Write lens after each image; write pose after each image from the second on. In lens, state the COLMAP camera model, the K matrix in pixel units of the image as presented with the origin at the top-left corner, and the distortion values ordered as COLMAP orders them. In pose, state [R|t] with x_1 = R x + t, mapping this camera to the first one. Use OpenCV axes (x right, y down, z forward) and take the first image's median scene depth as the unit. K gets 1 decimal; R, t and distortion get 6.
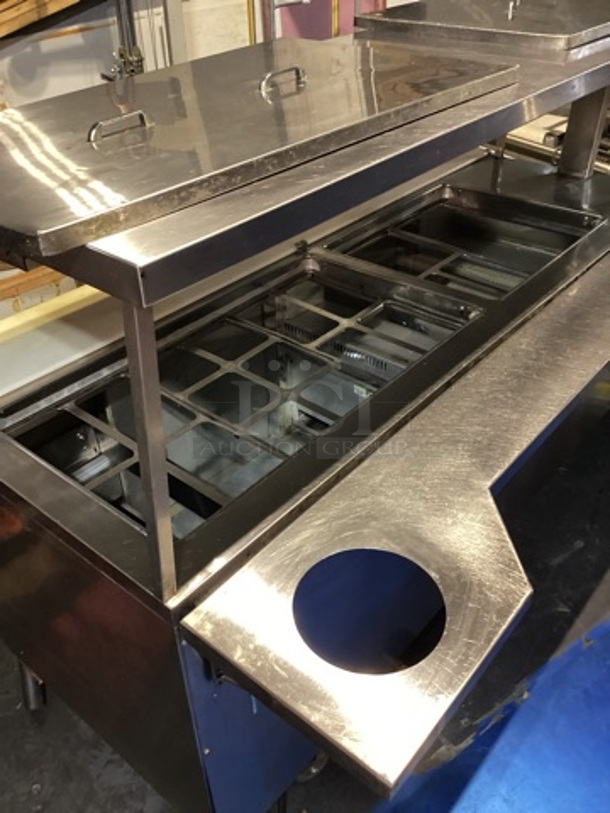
lens RADIAL K [[735.1, 0, 291.3], [0, 735.1, 408.8], [0, 0, 1]] dist [0.127168, -0.237916]
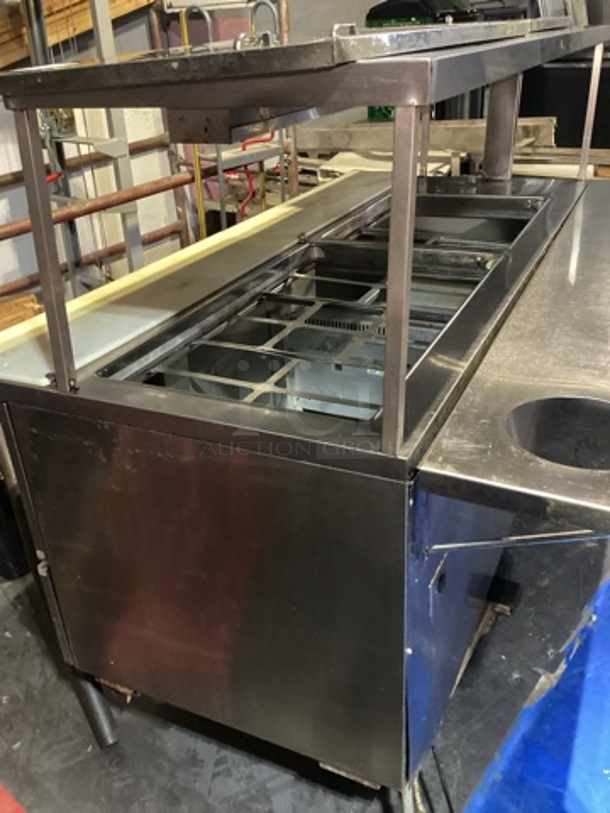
lens RADIAL K [[735.1, 0, 291.3], [0, 735.1, 408.8], [0, 0, 1]] dist [0.127168, -0.237916]
pose [[0.966272, -0.132219, 0.220989, -0.318829], [0.164663, 0.977007, -0.135436, 0.188900], [-0.198000, 0.167256, 0.965827, 0.030320]]
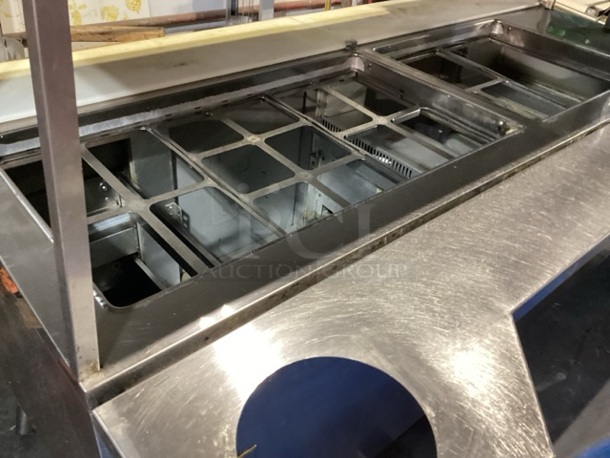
lens RADIAL K [[551.5, 0, 305.0], [0, 551.5, 229.0], [0, 0, 1]] dist [0.127168, -0.237916]
pose [[0.983089, 0.177963, -0.043197, 0.035765], [-0.177074, 0.983914, 0.023633, 0.029201], [0.046708, -0.015585, 0.998787, 0.261479]]
